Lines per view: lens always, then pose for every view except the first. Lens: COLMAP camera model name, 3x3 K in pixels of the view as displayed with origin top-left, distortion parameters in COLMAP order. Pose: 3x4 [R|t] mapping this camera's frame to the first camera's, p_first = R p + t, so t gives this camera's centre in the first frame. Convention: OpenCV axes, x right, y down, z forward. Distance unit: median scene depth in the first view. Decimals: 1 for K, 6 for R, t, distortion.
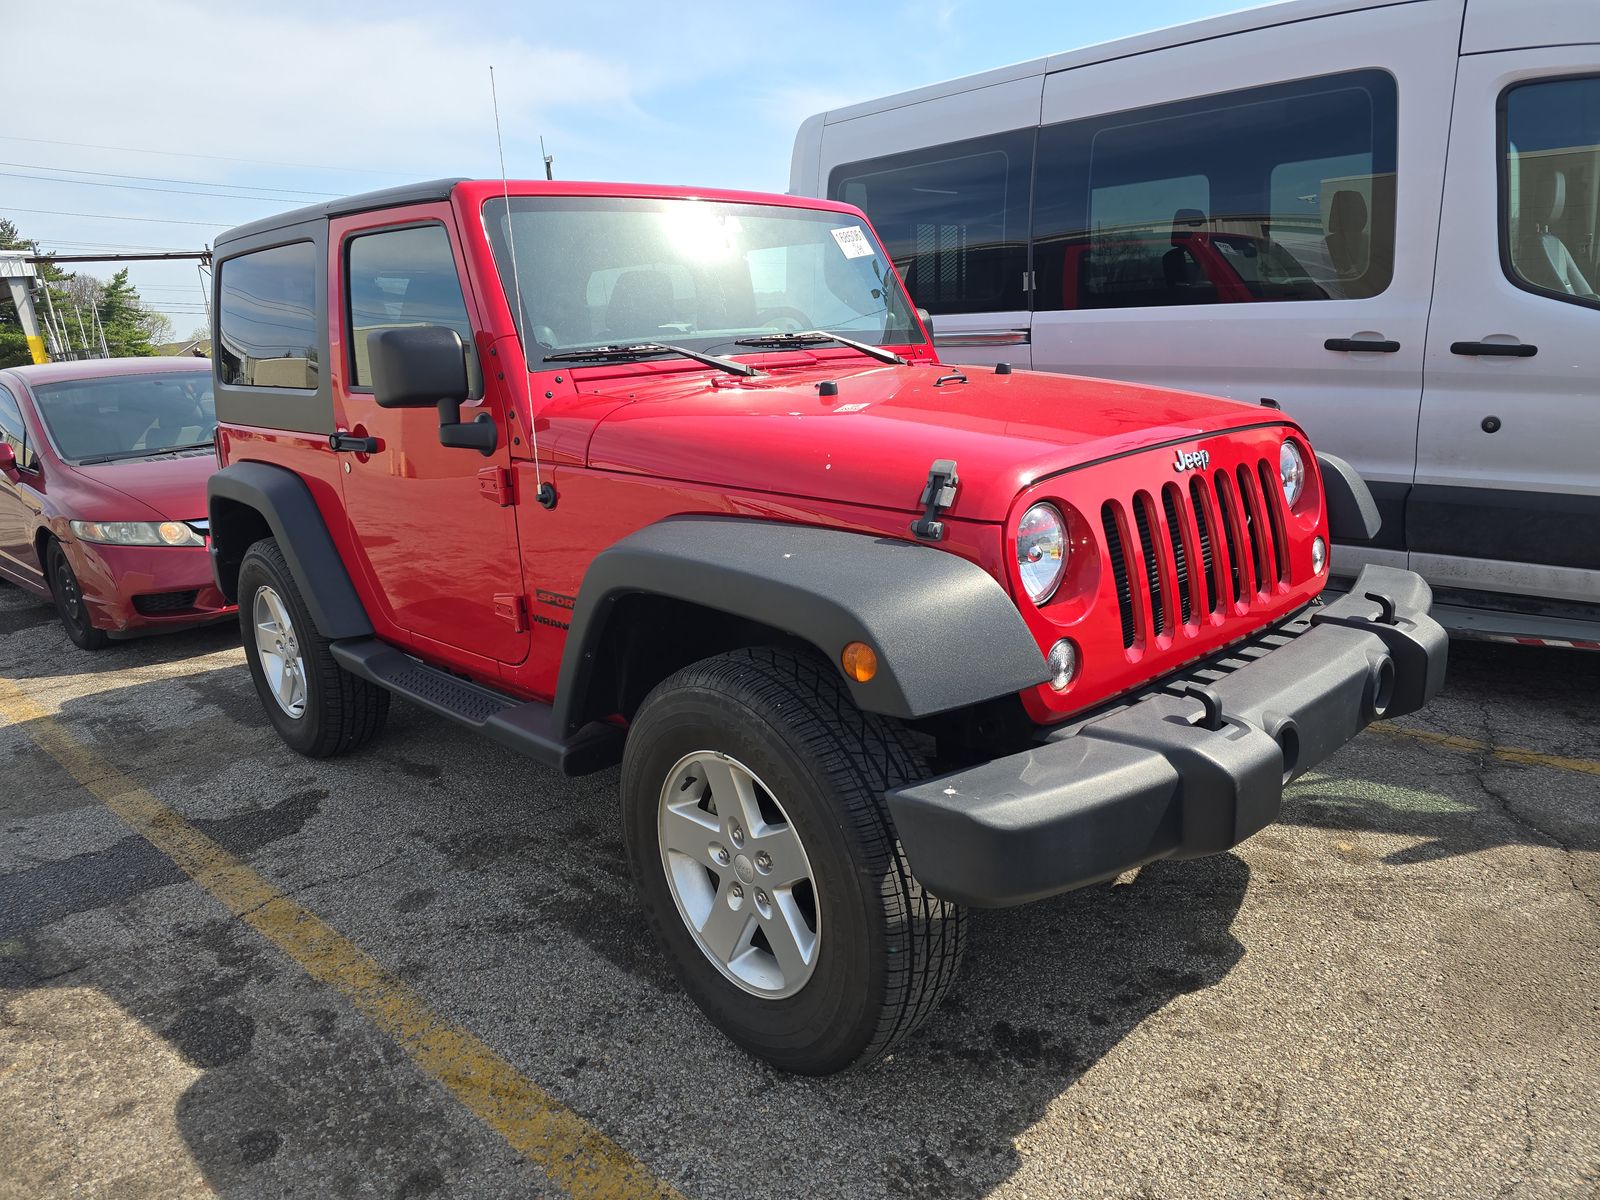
lens RADIAL K [[1076.6, 0, 799.5], [0, 1076.6, 607.4], [0, 0, 1]] dist [0.029331, -0.026891]
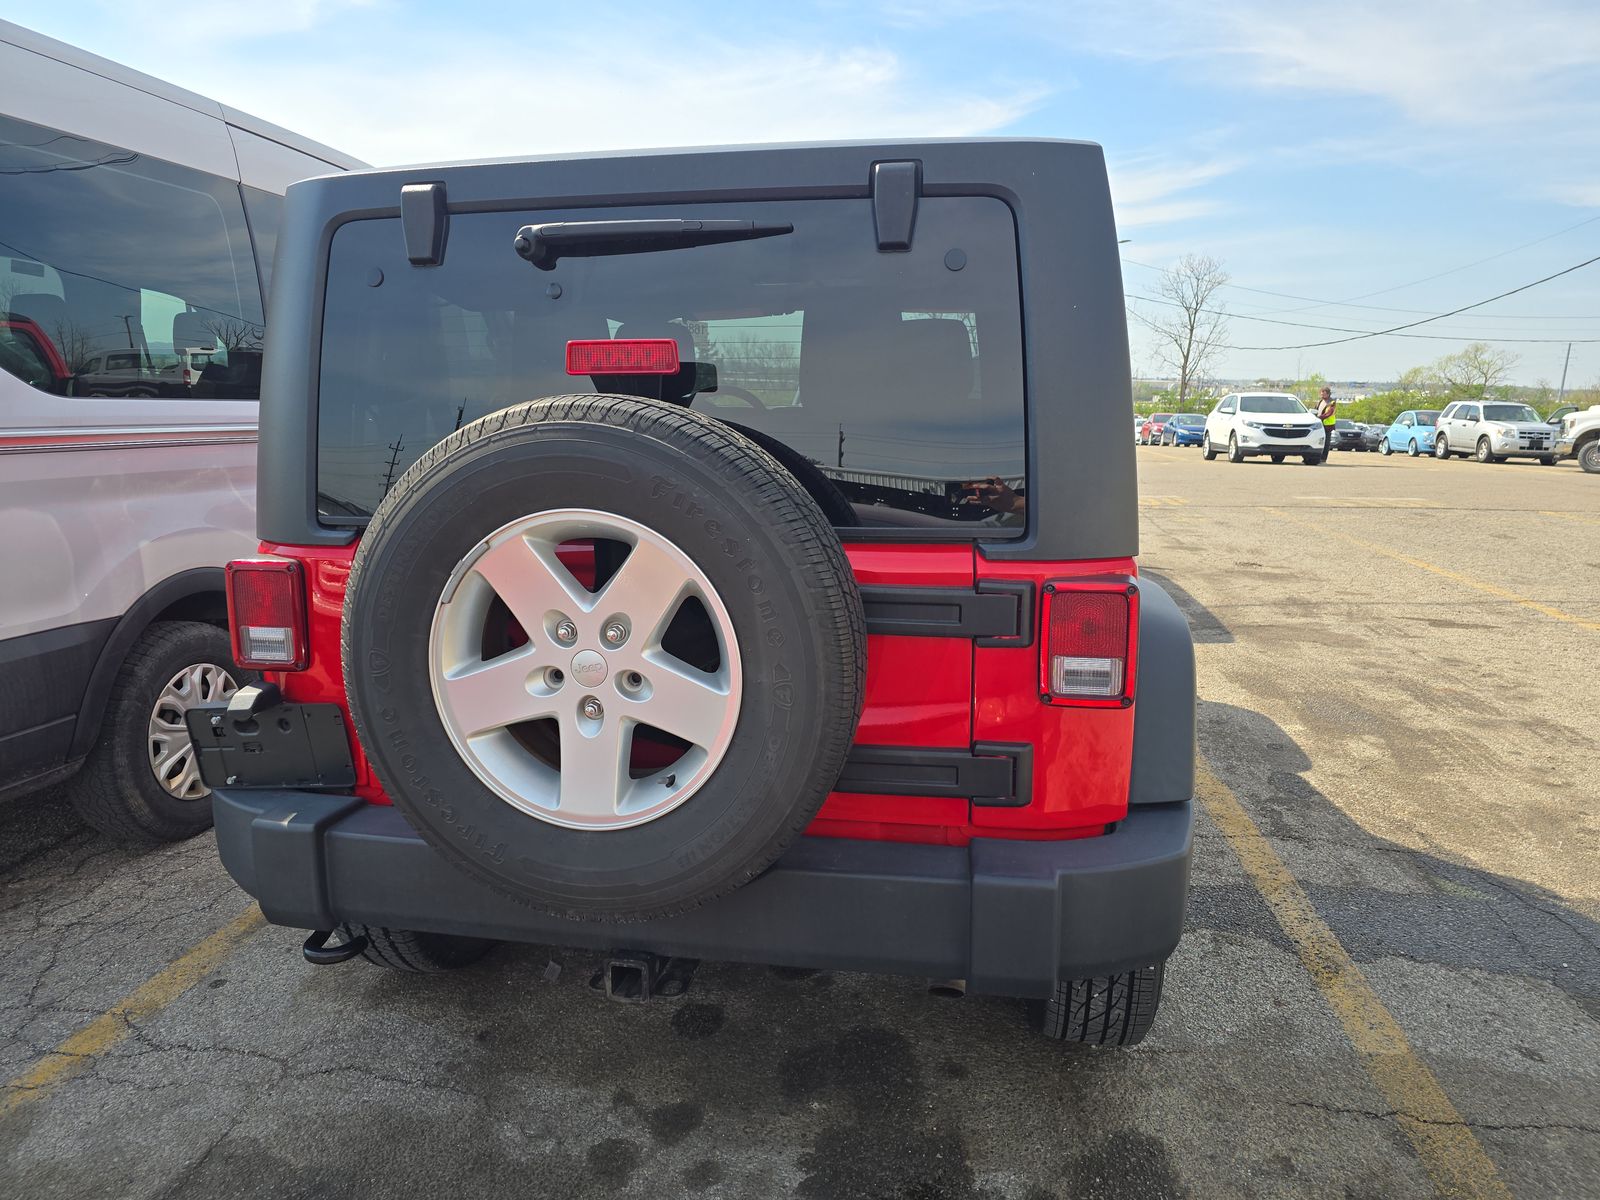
lens RADIAL K [[1076.6, 0, 803.7], [0, 1076.6, 602.2], [0, 0, 1]] dist [0.029331, -0.026891]
pose [[-0.581923, -0.100114, 0.807058, -1.275343], [0.240109, 0.927002, 0.288122, -0.490680], [-0.776990, 0.361447, -0.515406, 2.097420]]
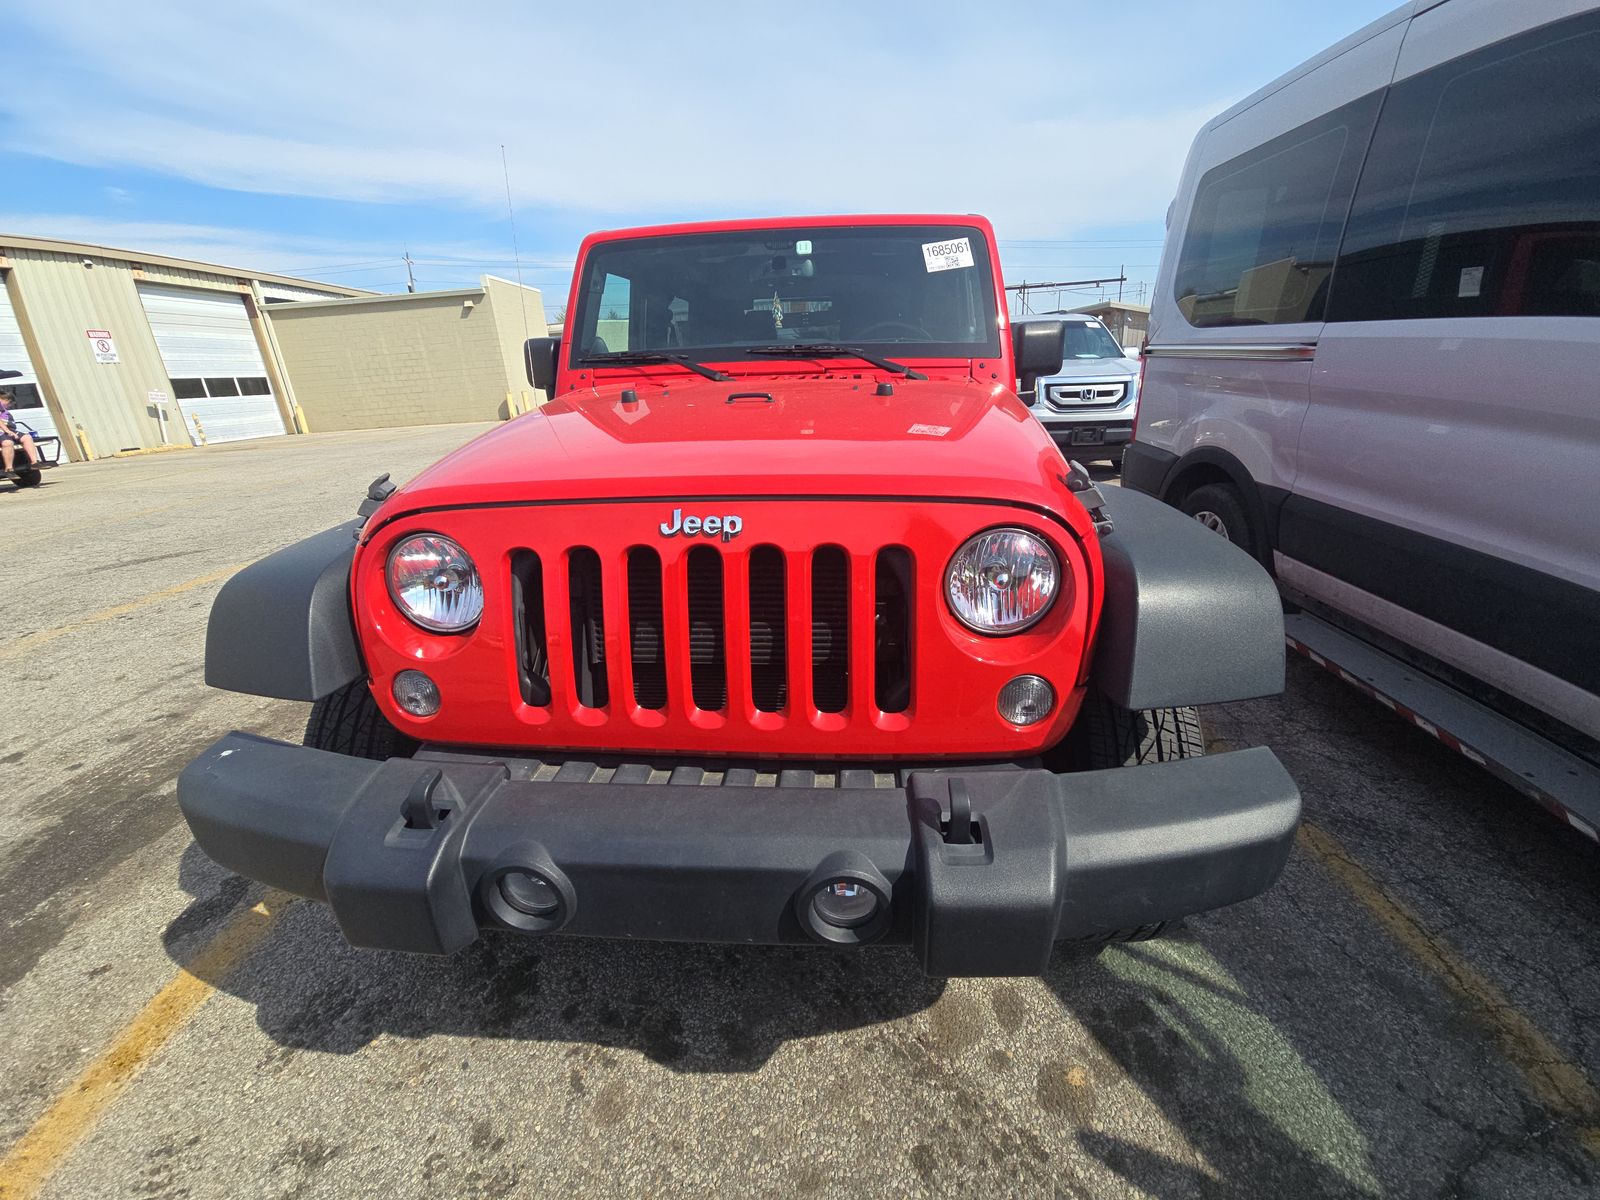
lens RADIAL K [[662.3, 0, 788.5], [0, 662.3, 585.4], [0, 0, 1]] dist [0.003559, -0.003086]
pose [[0.671195, 0.274477, -0.688593, 0.627383], [-0.191032, 0.961593, 0.197091, -0.166399], [0.716243, -0.000743, 0.697850, 0.571842]]
